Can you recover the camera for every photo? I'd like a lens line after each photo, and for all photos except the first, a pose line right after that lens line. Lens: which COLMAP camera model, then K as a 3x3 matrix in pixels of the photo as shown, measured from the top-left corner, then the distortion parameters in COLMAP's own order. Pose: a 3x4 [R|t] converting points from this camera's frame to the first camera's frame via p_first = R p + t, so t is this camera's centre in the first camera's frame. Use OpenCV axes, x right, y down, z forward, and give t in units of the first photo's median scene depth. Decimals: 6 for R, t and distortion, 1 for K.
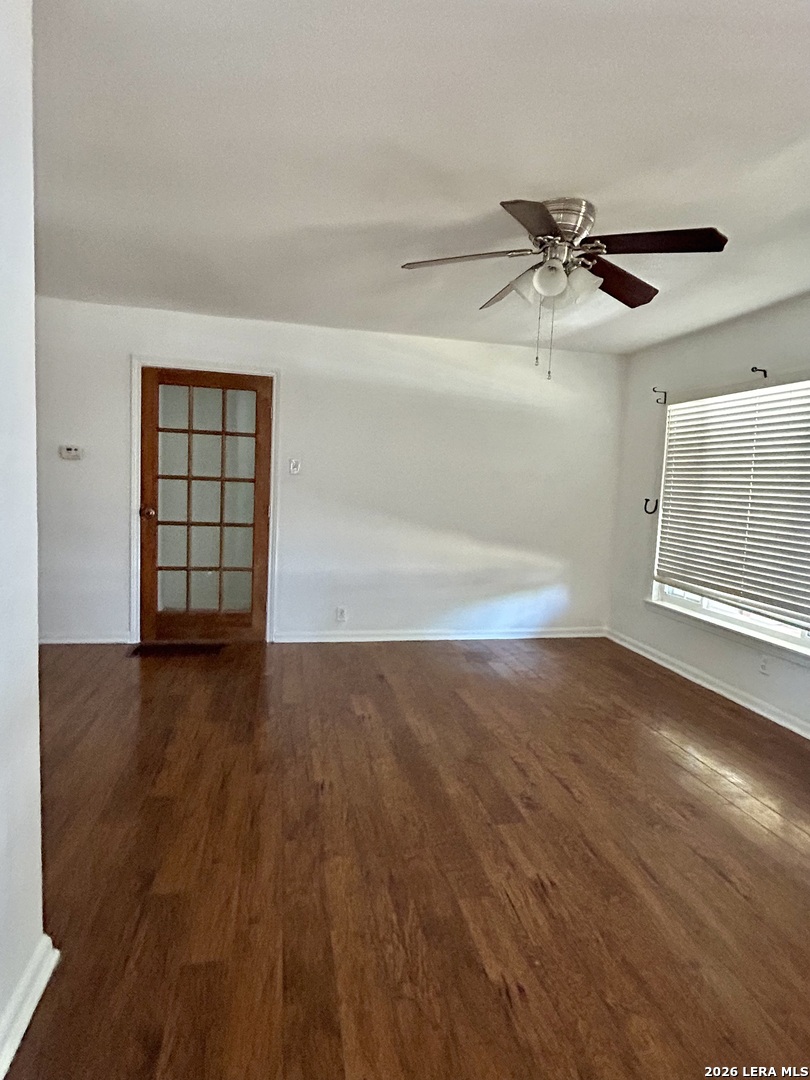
lens RADIAL K [[582.6, 0, 405.0], [0, 582.6, 540.0], [0, 0, 1]] dist [-0.000872, -0.000153]
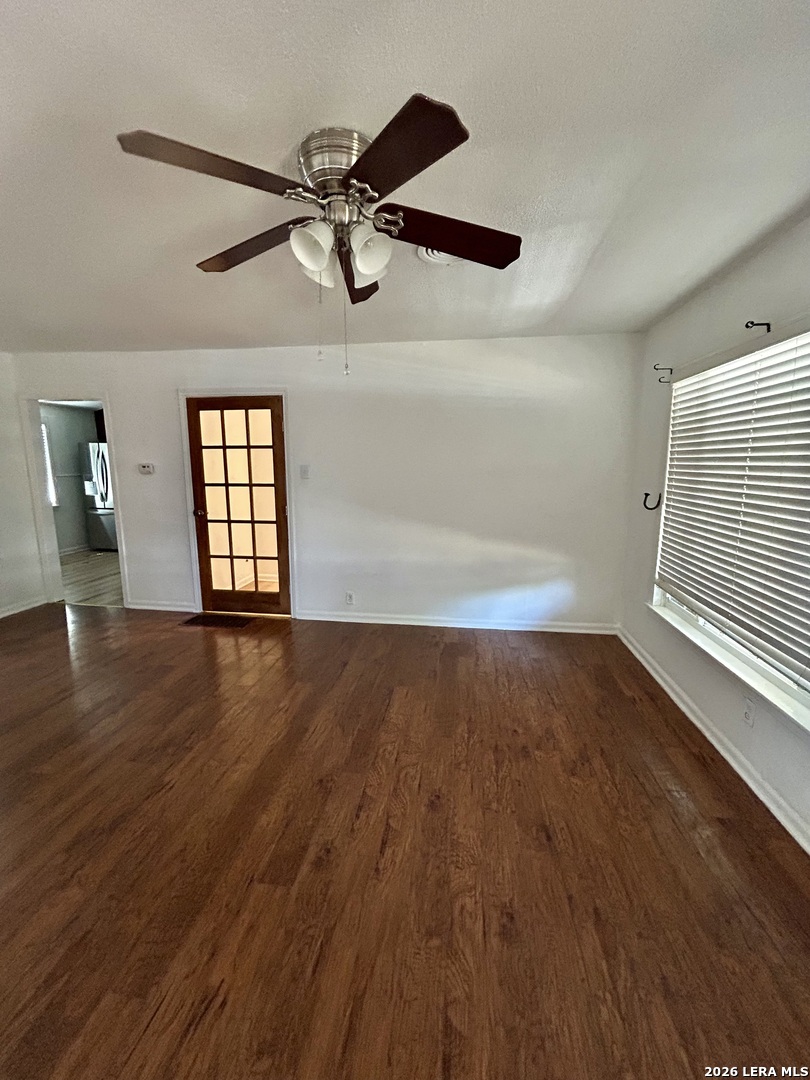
lens RADIAL K [[440.1, 0, 405.0], [0, 440.1, 540.0], [0, 0, 1]] dist [0.001364, 0.000264]
pose [[0.937259, 0.015884, -0.348271, 0.321114], [0.006985, 0.997906, 0.064310, -0.047434], [0.348563, -0.062708, 0.935185, 0.250104]]
